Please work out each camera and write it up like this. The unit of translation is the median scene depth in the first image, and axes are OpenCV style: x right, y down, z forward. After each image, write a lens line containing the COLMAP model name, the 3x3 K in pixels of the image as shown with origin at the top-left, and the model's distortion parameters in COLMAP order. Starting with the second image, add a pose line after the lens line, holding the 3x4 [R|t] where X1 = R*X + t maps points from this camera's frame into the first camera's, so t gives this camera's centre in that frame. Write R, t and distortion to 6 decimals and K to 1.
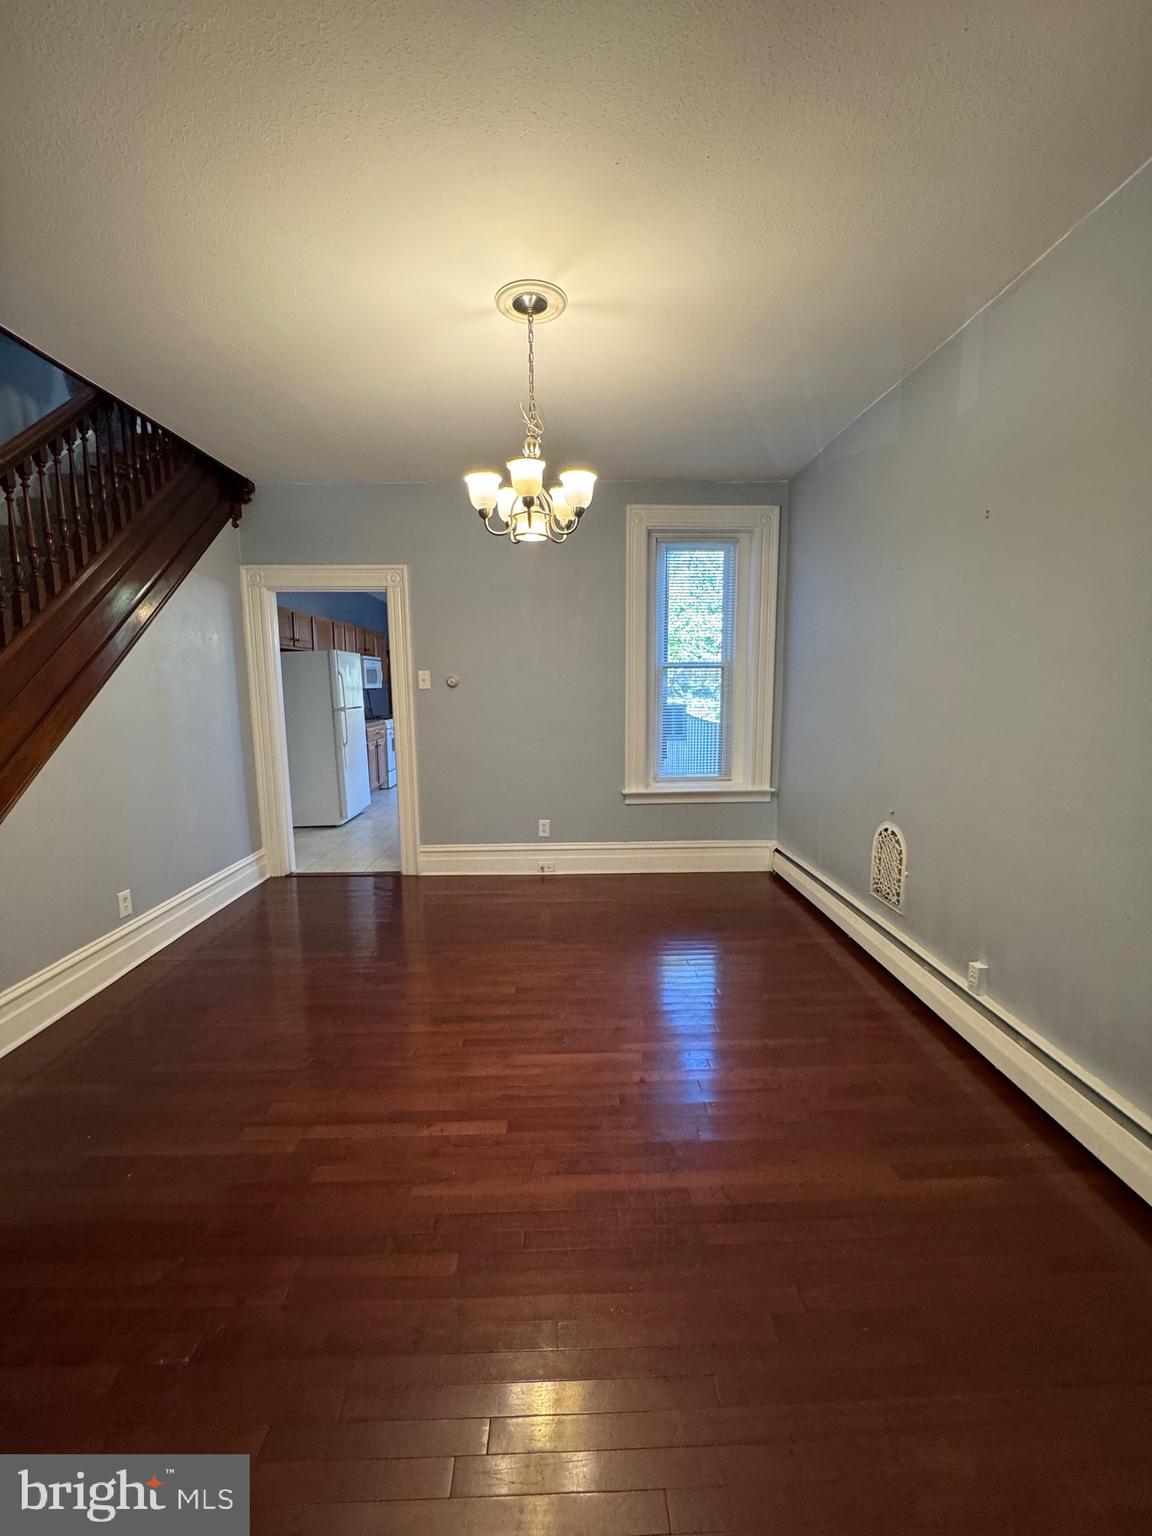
lens RADIAL K [[615.4, 0, 576.5], [0, 615.4, 767.3], [0, 0, 1]] dist [-0.004461, 0.001192]
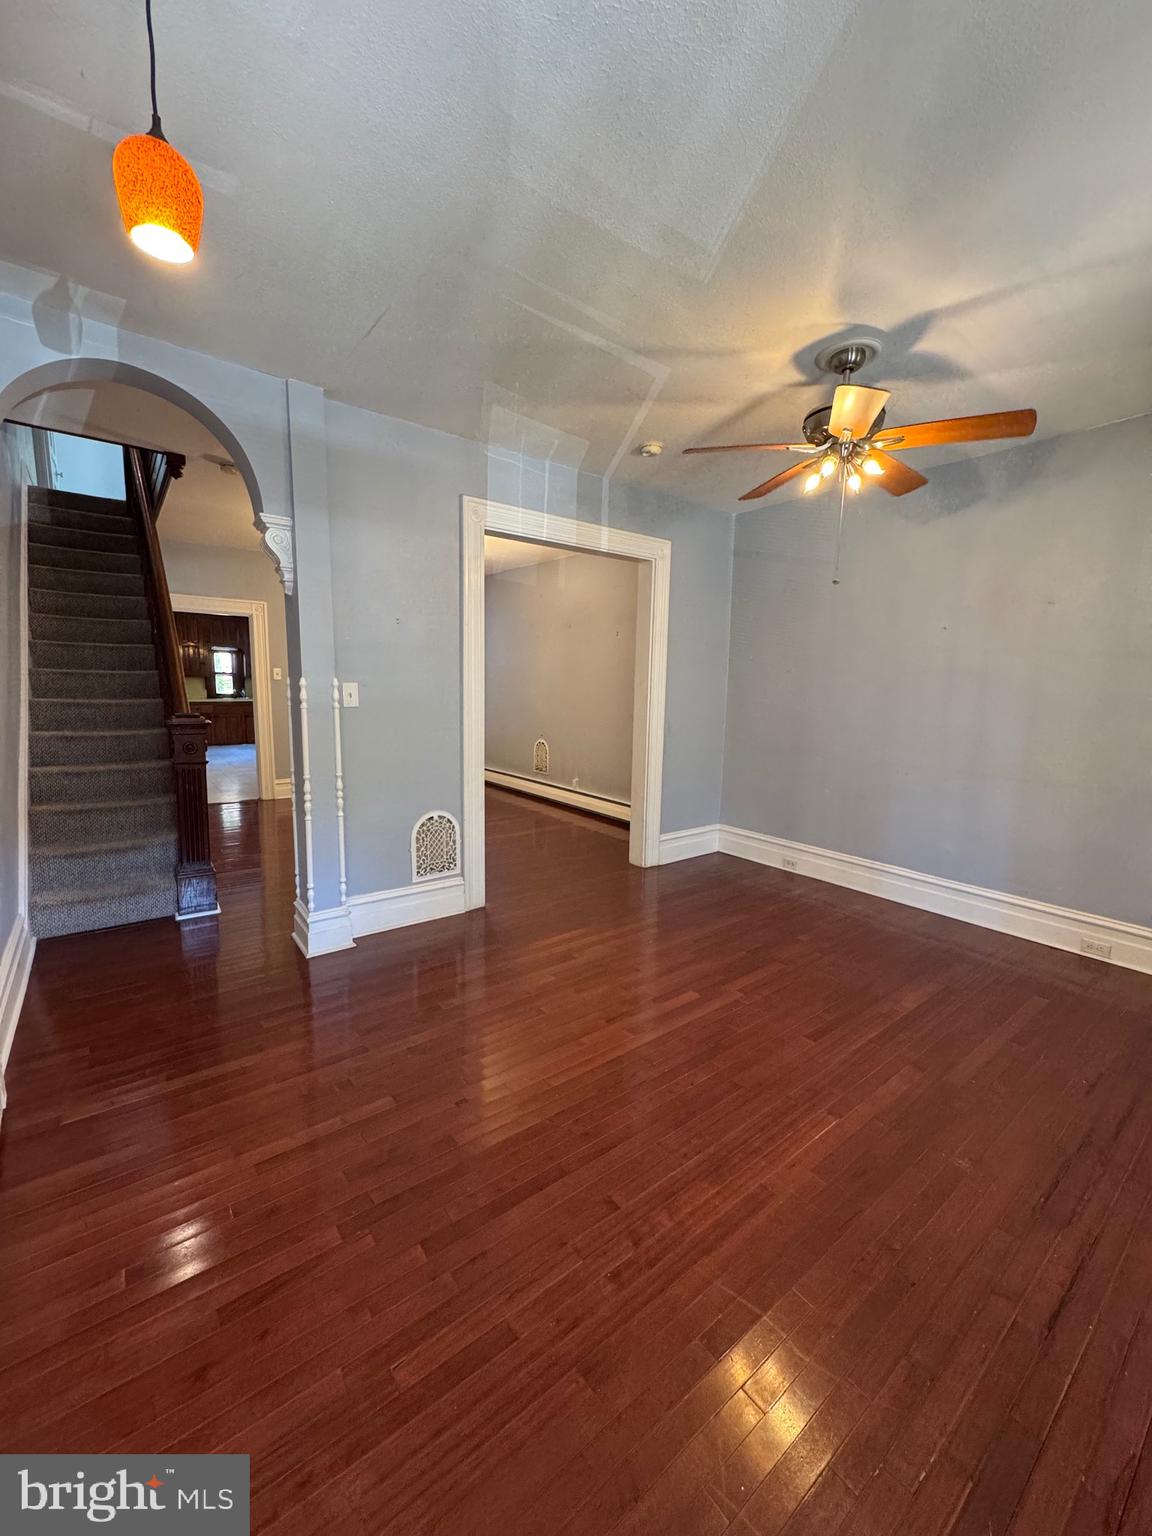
lens RADIAL K [[615.4, 0, 576.5], [0, 615.4, 767.3], [0, 0, 1]] dist [-0.004461, 0.001192]
pose [[0.806215, -0.058457, 0.588728, -0.591687], [0.055248, 0.998197, 0.023456, 0.108076], [-0.589037, 0.013615, 0.807991, -0.763132]]
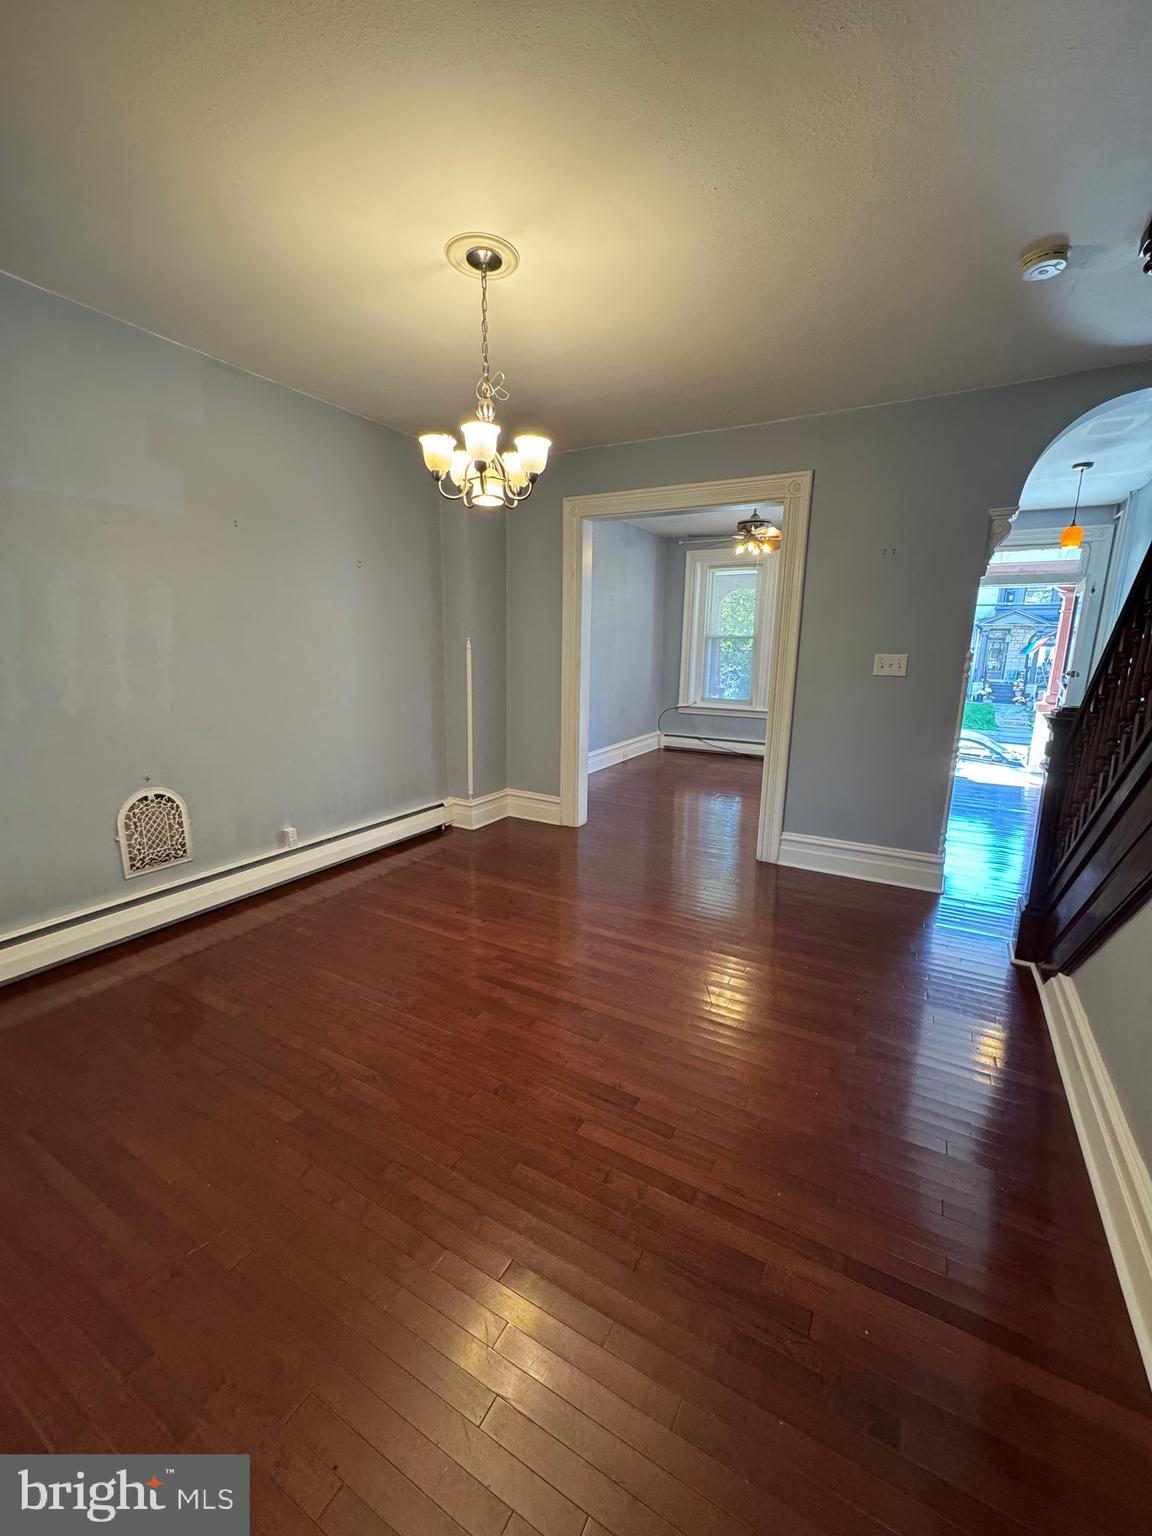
lens RADIAL K [[615.4, 0, 576.5], [0, 615.4, 767.3], [0, 0, 1]] dist [-0.004461, 0.001192]
pose [[-0.855951, -0.108160, 0.505618, -0.407826], [0.064441, 0.947937, 0.311870, -0.146841], [-0.513026, 0.299528, -0.804417, 1.016478]]
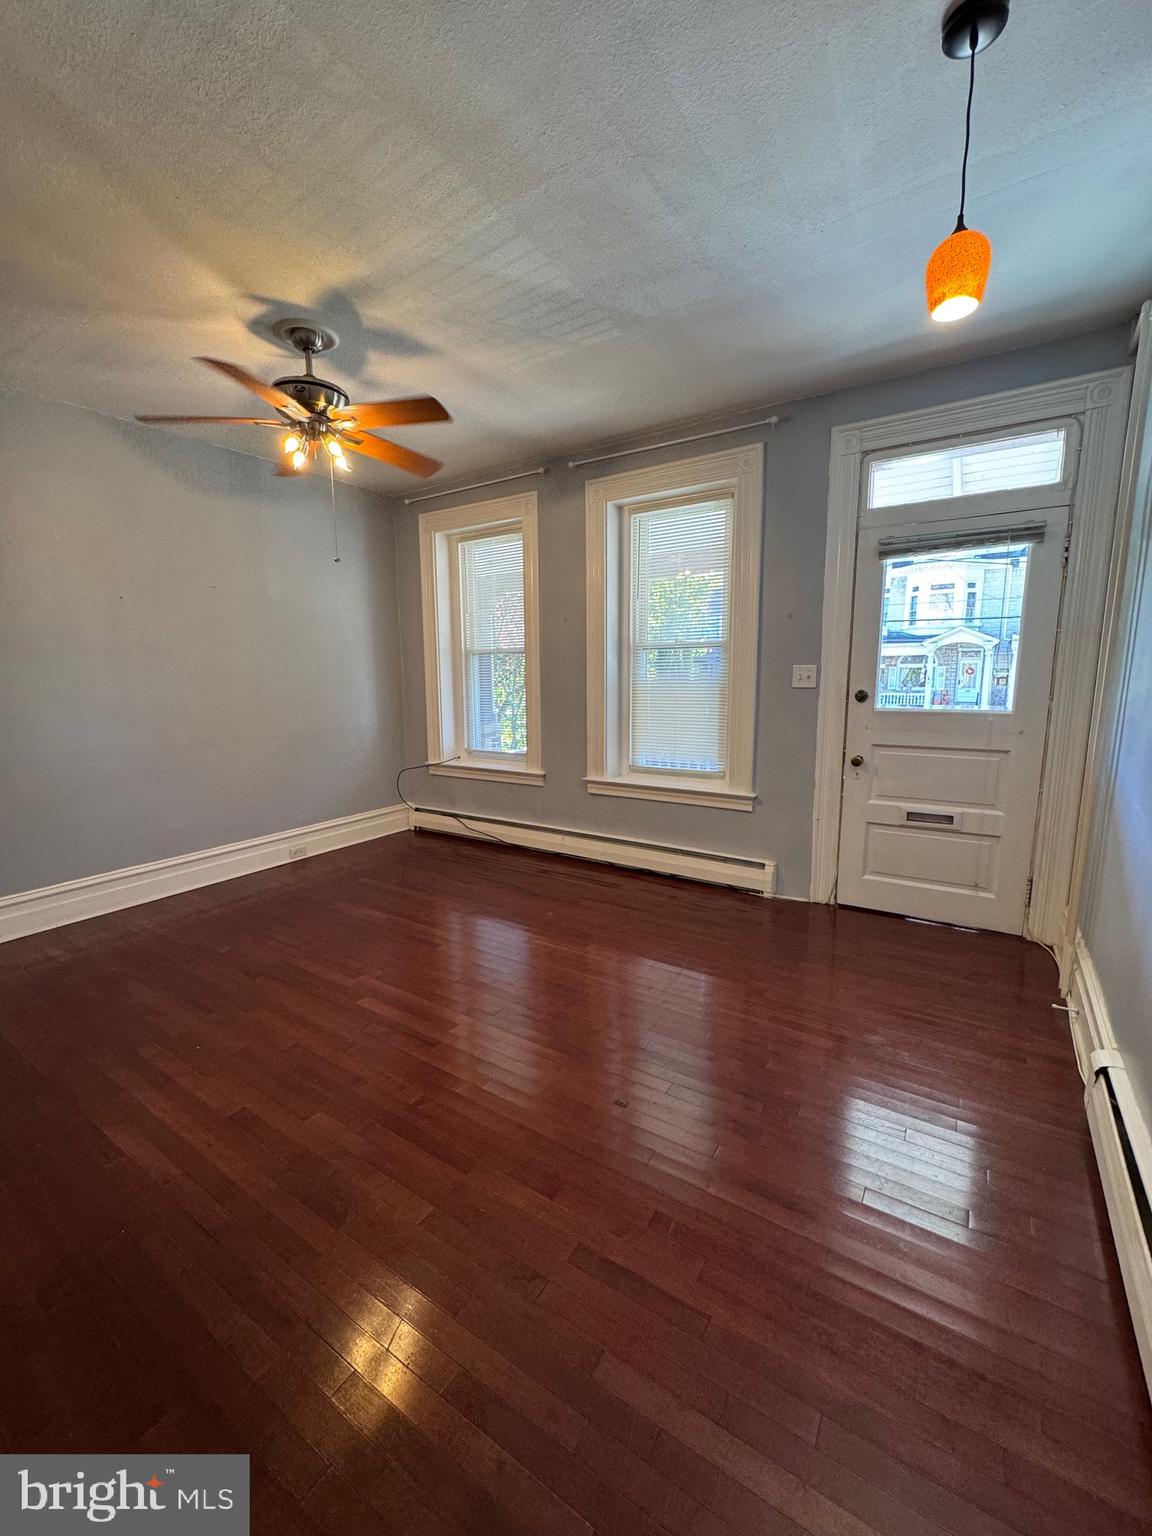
lens RADIAL K [[615.4, 0, 576.5], [0, 615.4, 767.3], [0, 0, 1]] dist [-0.004461, 0.001192]
pose [[-0.823595, -0.071655, 0.562634, -0.603943], [0.093137, 0.961435, 0.258782, 0.018893], [-0.559479, 0.265533, -0.785159, 0.012035]]
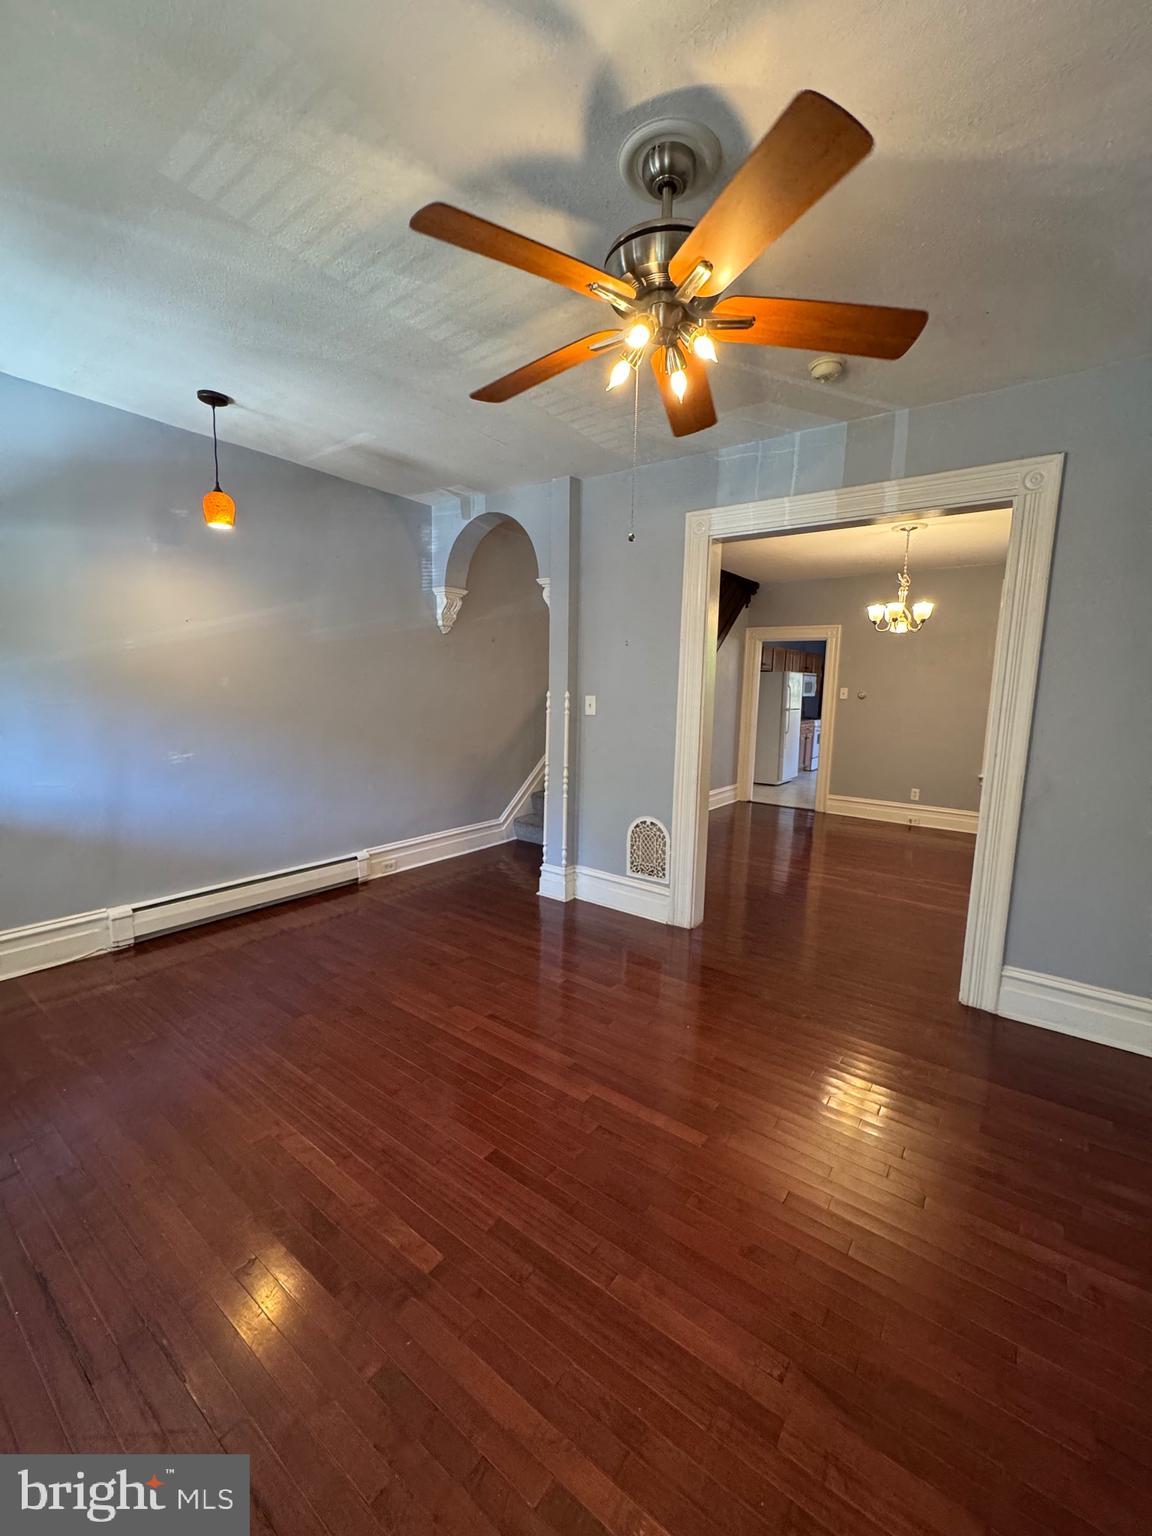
lens RADIAL K [[615.4, 0, 576.5], [0, 615.4, 767.3], [0, 0, 1]] dist [-0.004461, 0.001192]
pose [[0.784678, 0.109608, -0.610136, 0.222513], [-0.115643, 0.992849, 0.029635, 0.090312], [0.609021, 0.047304, 0.791742, -0.748198]]
